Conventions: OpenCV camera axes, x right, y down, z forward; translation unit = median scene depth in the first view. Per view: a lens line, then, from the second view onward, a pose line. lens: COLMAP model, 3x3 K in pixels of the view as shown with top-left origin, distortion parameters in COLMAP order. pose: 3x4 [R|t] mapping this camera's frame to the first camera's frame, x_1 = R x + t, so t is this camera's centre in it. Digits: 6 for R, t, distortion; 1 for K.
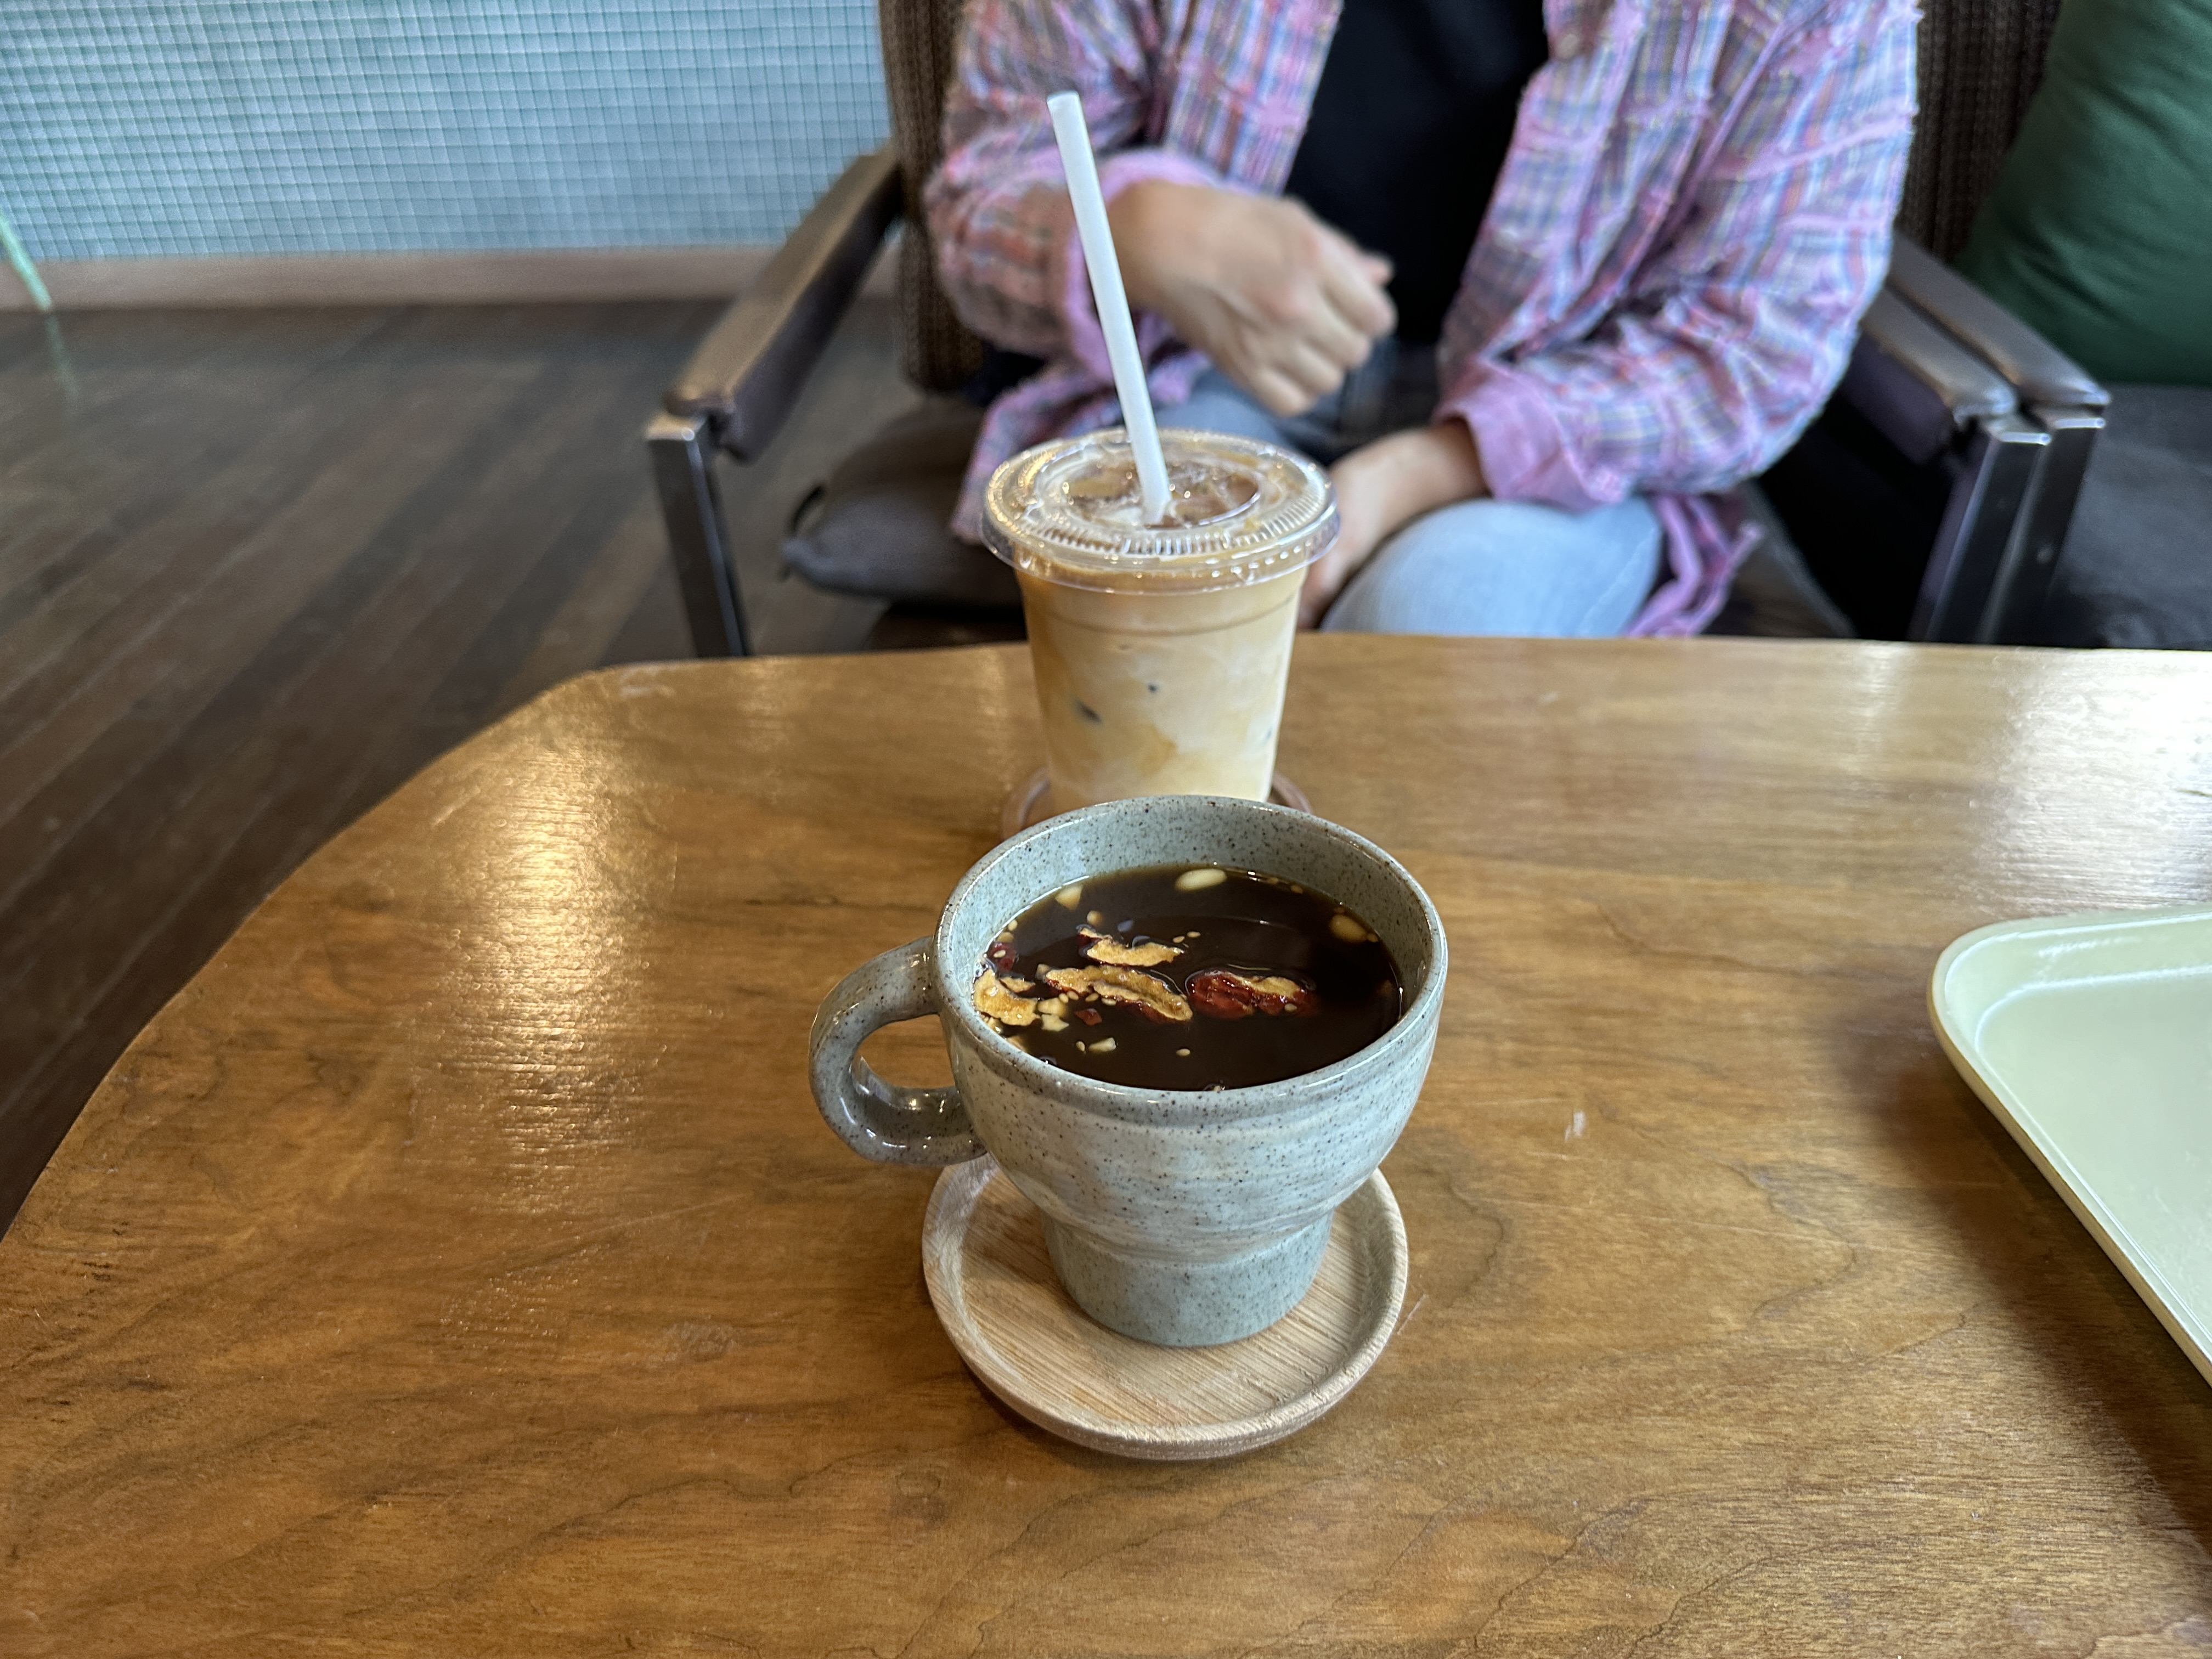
lens RADIAL K [[1559.6, 0, 1098.6], [0, 1559.6, 835.7], [0, 0, 1]] dist [0.099561, -0.183726]
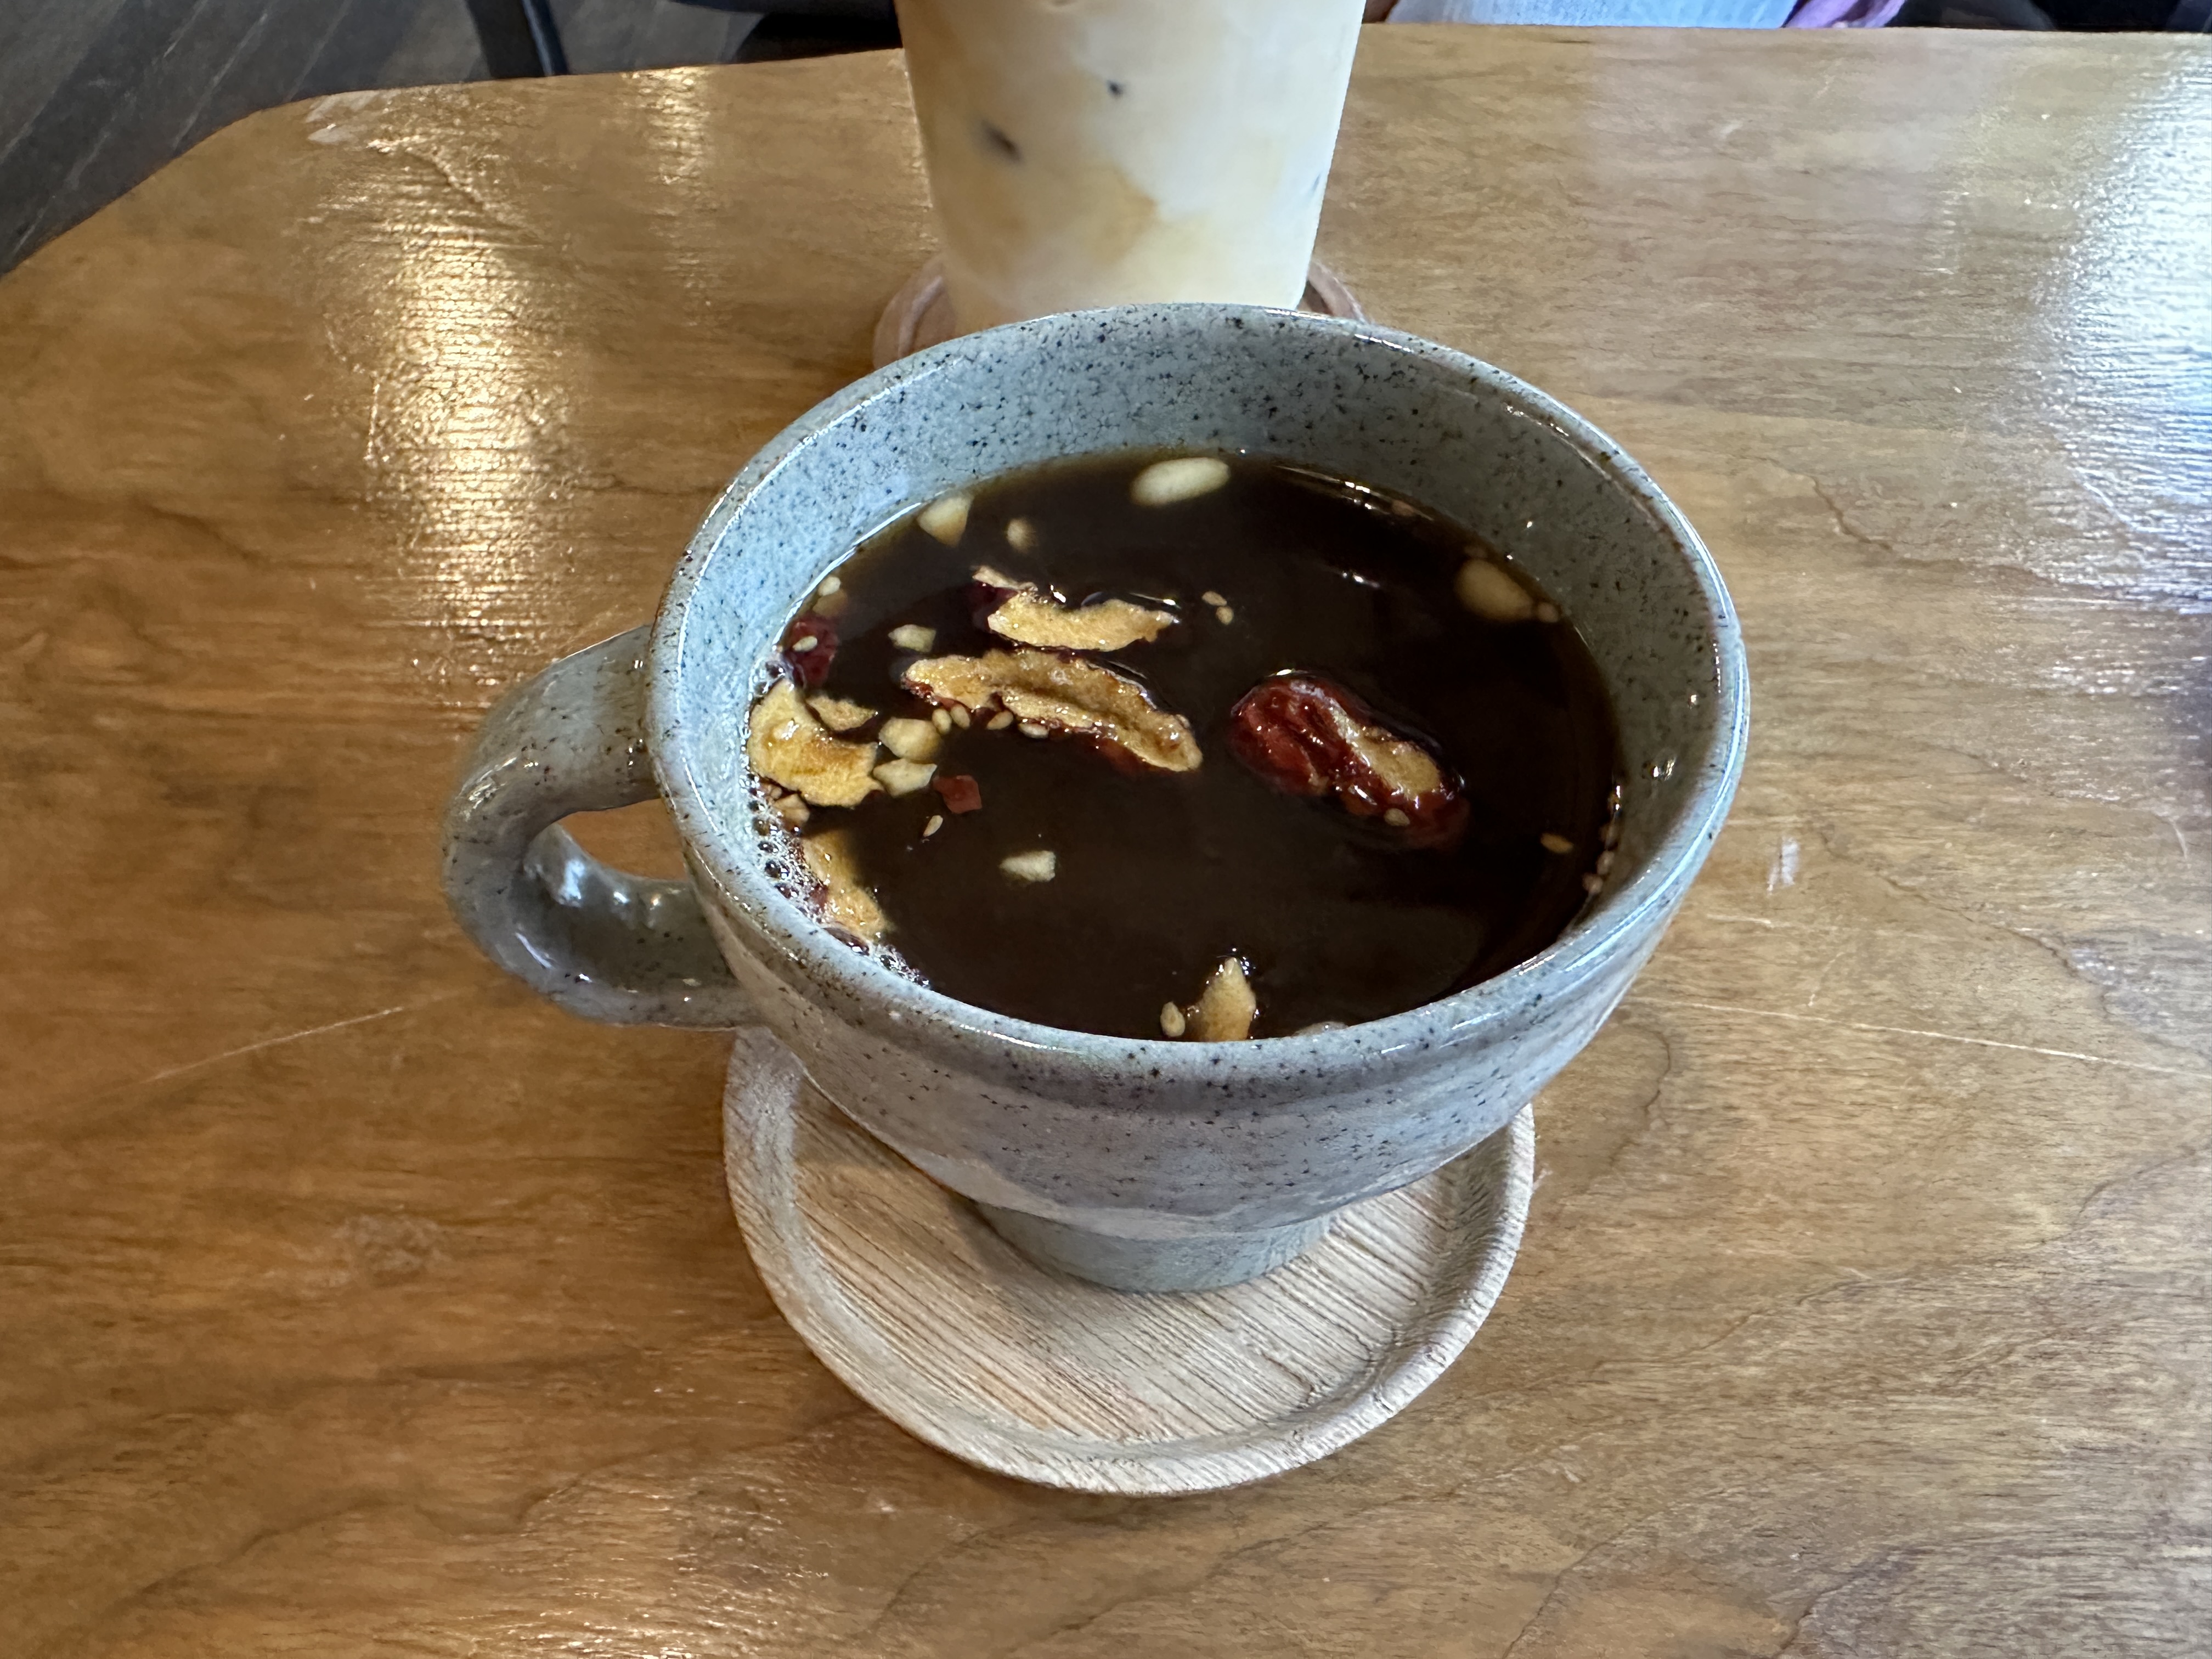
lens RADIAL K [[1562.7, 0, 1029.4], [0, 1562.7, 950.0], [0, 0, 1]] dist [-0.012052, 0.006708]
pose [[0.999844, -0.003658, -0.017300, 0.015631], [0.009713, 0.931165, 0.364469, -0.015551], [0.014776, -0.364580, 0.931055, 0.468999]]
